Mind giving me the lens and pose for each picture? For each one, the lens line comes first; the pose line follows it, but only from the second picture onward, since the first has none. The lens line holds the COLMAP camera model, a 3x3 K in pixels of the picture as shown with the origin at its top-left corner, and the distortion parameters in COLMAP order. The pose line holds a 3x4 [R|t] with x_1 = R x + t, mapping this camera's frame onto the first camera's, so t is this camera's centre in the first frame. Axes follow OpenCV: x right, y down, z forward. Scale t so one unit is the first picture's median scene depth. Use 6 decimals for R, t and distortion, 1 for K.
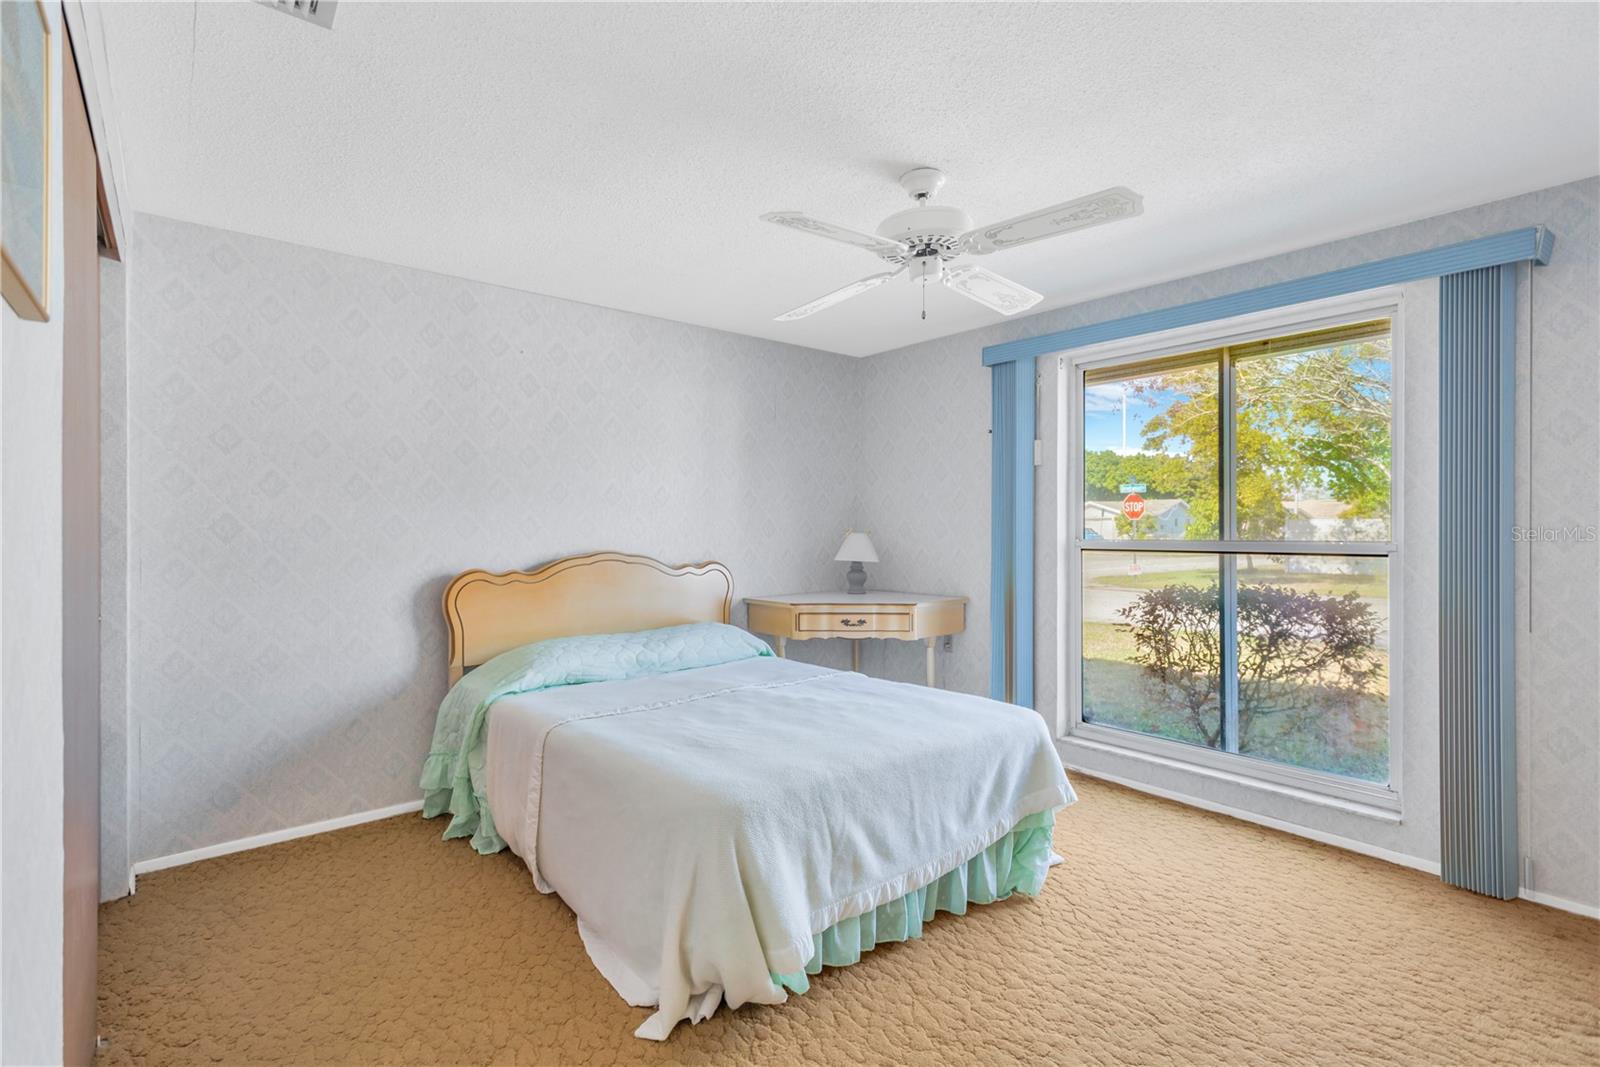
lens RADIAL K [[746.2, 0, 800.0], [0, 746.2, 533.5], [0, 0, 1]] dist [-0.002132, -0.000113]
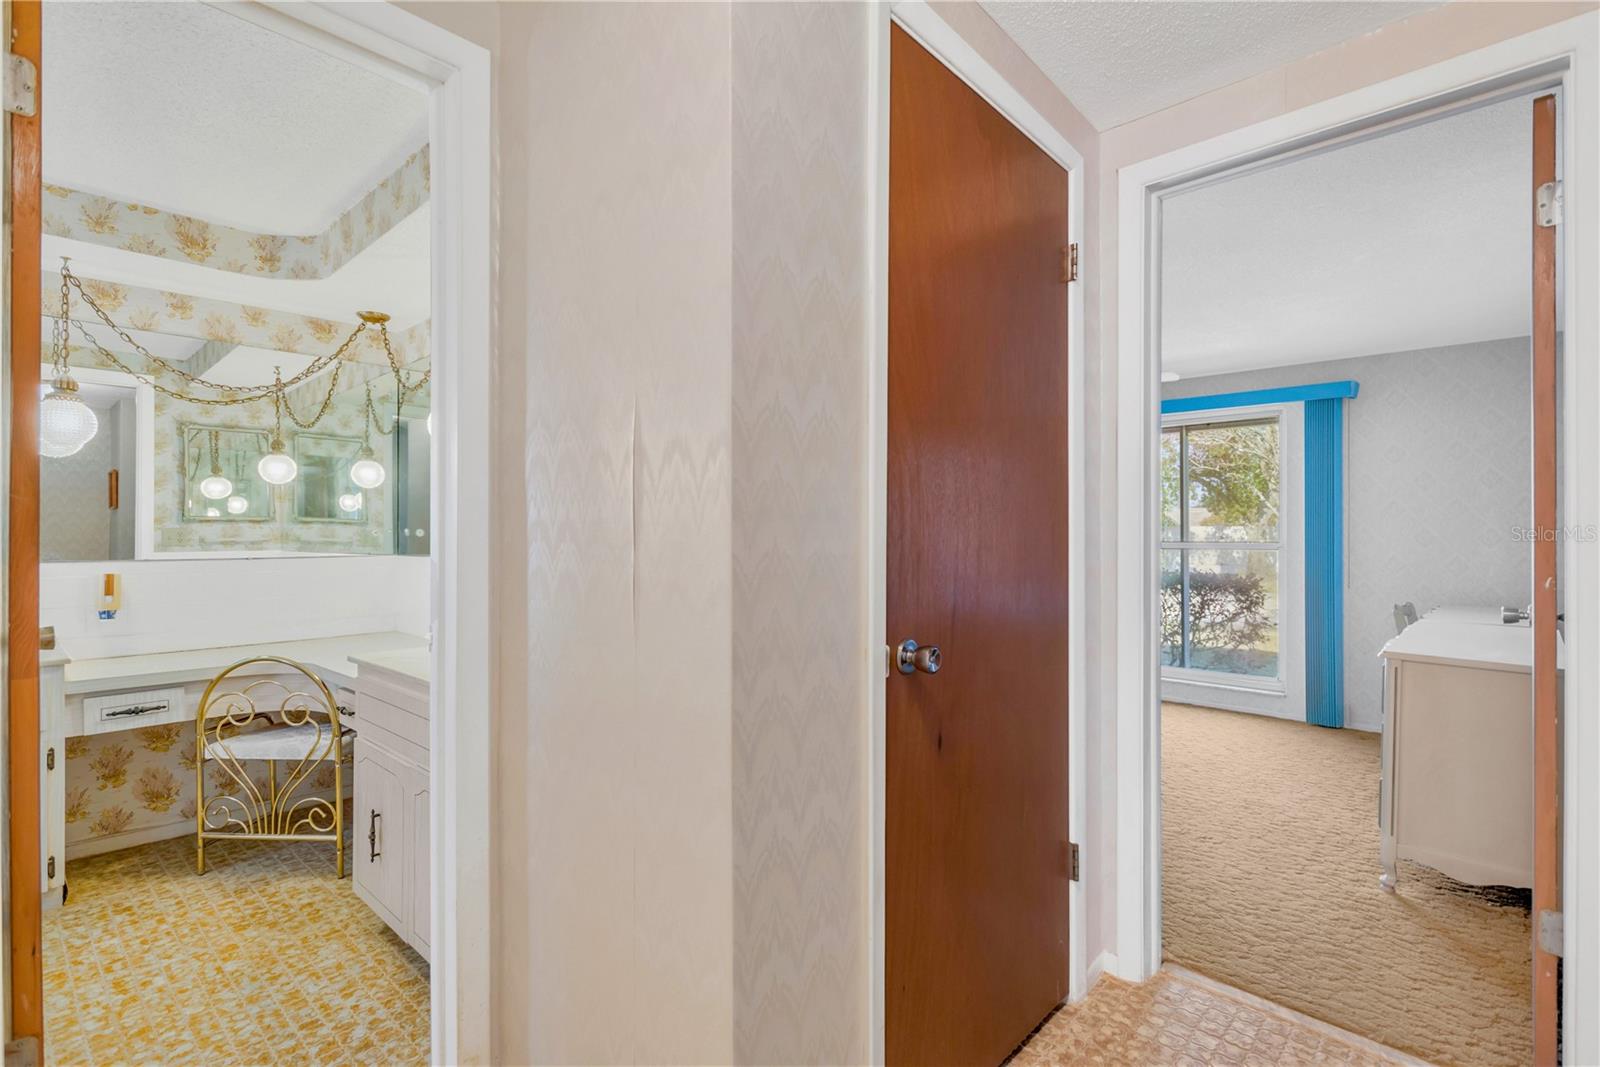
lens RADIAL K [[728.7, 0, 800.0], [0, 728.7, 533.5], [0, 0, 1]] dist [-0.000638, -0.000036]
pose [[0.992361, 0.003420, 0.123318, -0.568517], [-0.002674, 0.999977, -0.006212, 0.004126], [-0.123336, 0.005835, 0.992348, -0.599973]]
